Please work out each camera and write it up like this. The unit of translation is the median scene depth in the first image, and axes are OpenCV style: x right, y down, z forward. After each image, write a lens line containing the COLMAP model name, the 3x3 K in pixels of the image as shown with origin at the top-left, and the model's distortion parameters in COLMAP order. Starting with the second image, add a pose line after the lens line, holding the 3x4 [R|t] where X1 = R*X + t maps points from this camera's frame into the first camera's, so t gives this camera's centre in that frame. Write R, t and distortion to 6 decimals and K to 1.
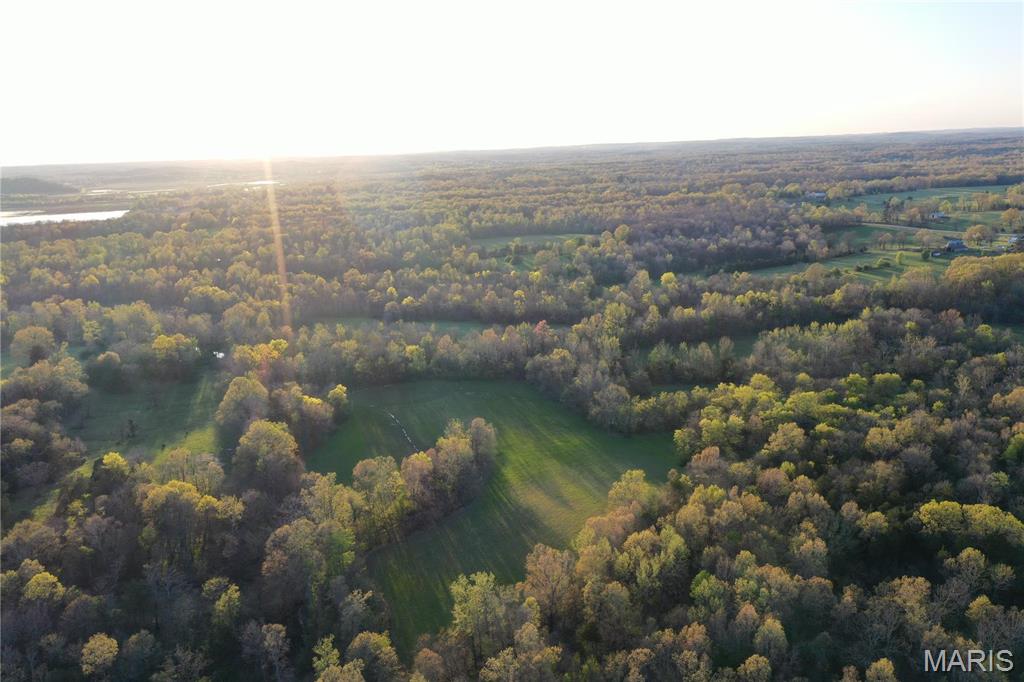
lens RADIAL K [[817.1, 0, 512.0], [0, 817.1, 341.0], [0, 0, 1]] dist [0.007592, 0.006993]
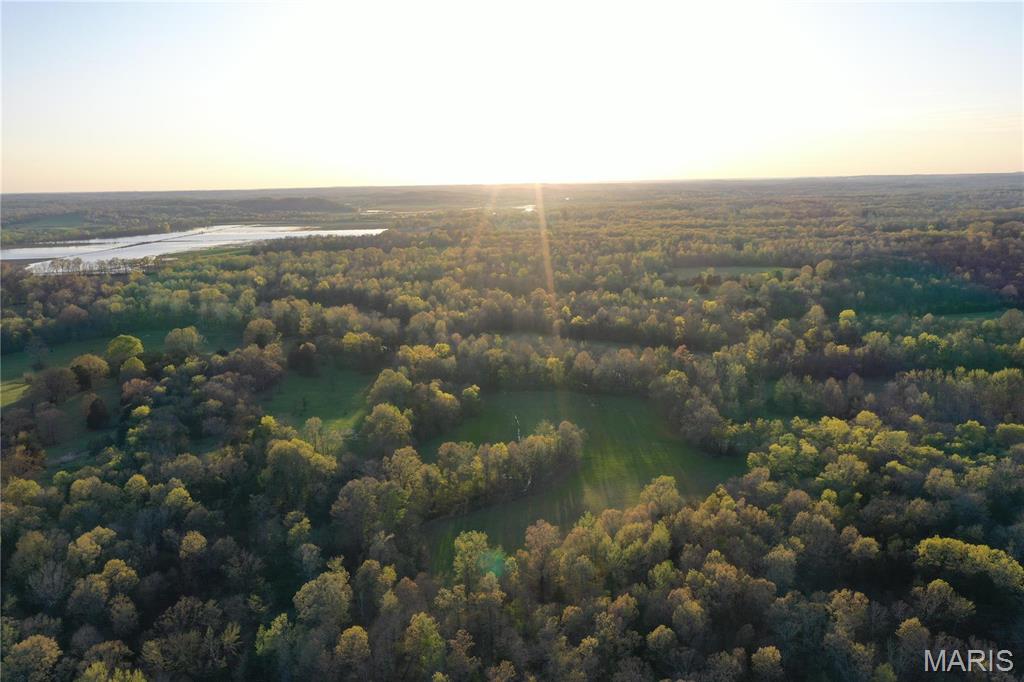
lens RADIAL K [[817.1, 0, 512.0], [0, 817.1, 341.0], [0, 0, 1]] dist [0.007592, 0.006993]
pose [[0.953196, 0.074737, -0.292970, 0.114905], [-0.084423, 0.996218, -0.020539, 0.008035], [0.290327, 0.044311, 0.955901, -0.049398]]
